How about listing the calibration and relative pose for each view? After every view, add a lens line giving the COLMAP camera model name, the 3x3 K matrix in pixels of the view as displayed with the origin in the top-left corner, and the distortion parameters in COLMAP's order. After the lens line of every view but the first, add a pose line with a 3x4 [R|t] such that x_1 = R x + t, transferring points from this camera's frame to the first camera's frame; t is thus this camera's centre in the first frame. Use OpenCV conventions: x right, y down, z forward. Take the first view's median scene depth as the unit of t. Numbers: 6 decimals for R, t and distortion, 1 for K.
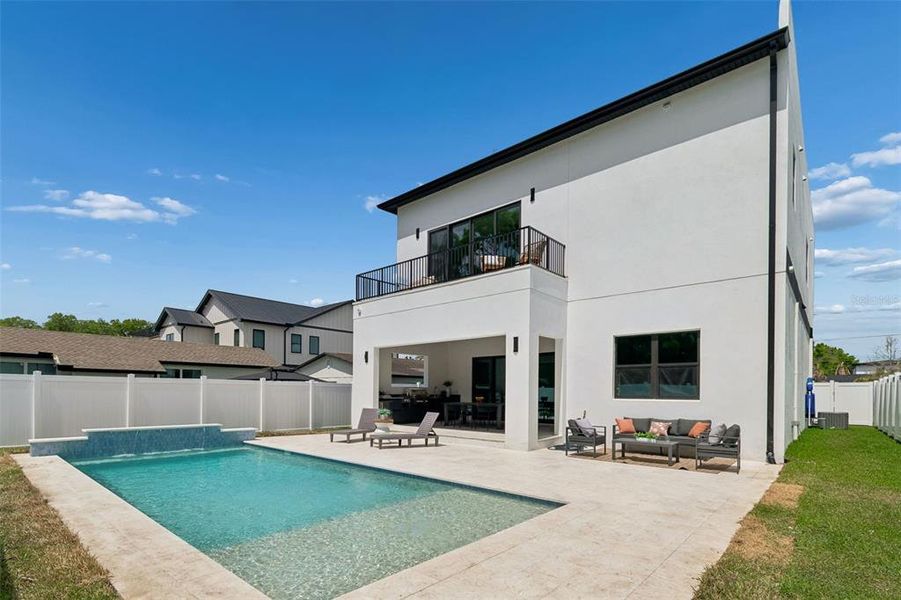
lens RADIAL K [[436.2, 0, 426.3], [0, 436.2, 388.8], [0, 0, 1]] dist [0.011529, -0.003523]
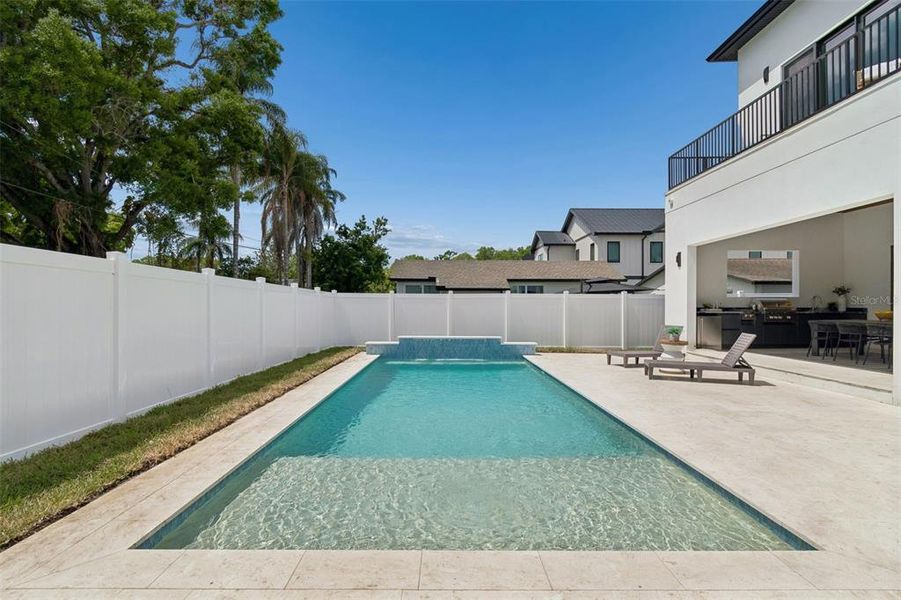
lens RADIAL K [[436.2, 0, 450.9], [0, 436.2, 306.6], [0, 0, 1]] dist [0.011529, -0.003523]
pose [[0.693653, -0.005350, -0.720290, 0.175051], [0.010202, 0.999945, 0.002398, 0.006410], [0.720237, -0.009012, 0.693669, 0.202446]]
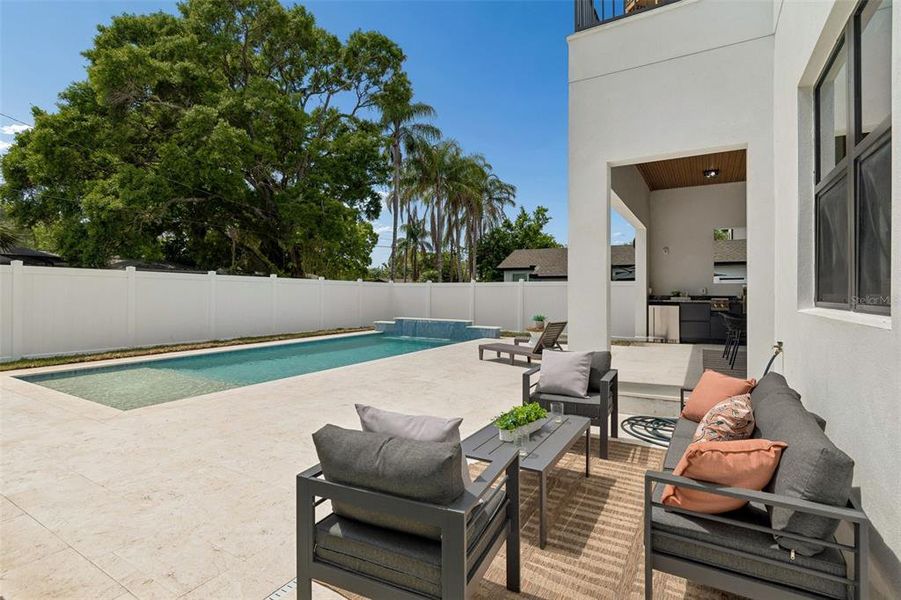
lens RADIAL K [[436.2, 0, 438.9], [0, 436.2, 291.5], [0, 0, 1]] dist [0.011529, -0.003523]
pose [[0.211794, -0.010335, -0.977260, 0.601939], [0.006668, 0.999936, -0.009129, 0.013047], [0.977292, -0.004583, 0.211849, 0.653936]]
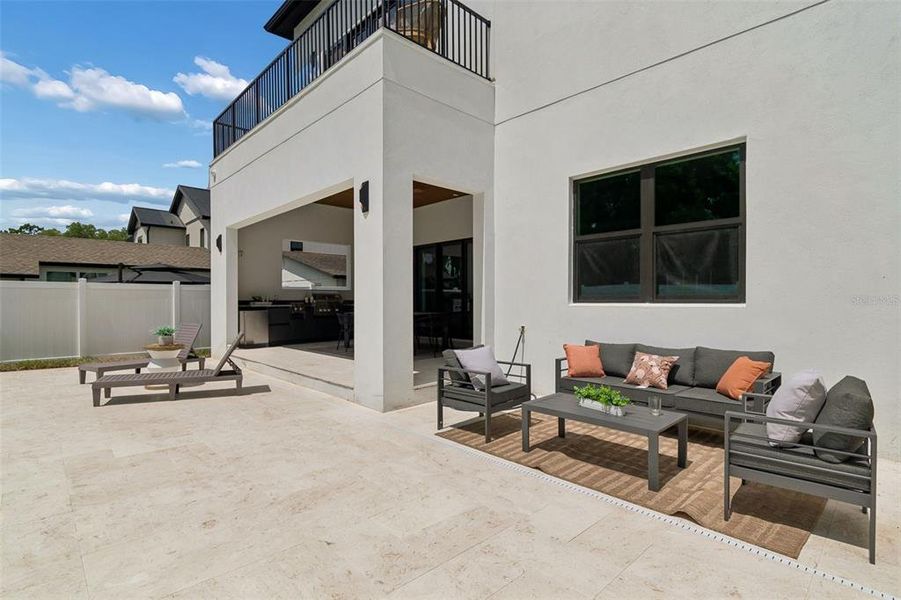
lens RADIAL K [[436.2, 0, 446.6], [0, 436.2, 298.5], [0, 0, 1]] dist [0.011529, -0.003523]
pose [[0.998100, -0.010537, -0.060711, 0.293627], [0.010815, 0.999932, 0.004262, 0.012818], [0.060662, -0.004910, 0.998146, 0.453378]]
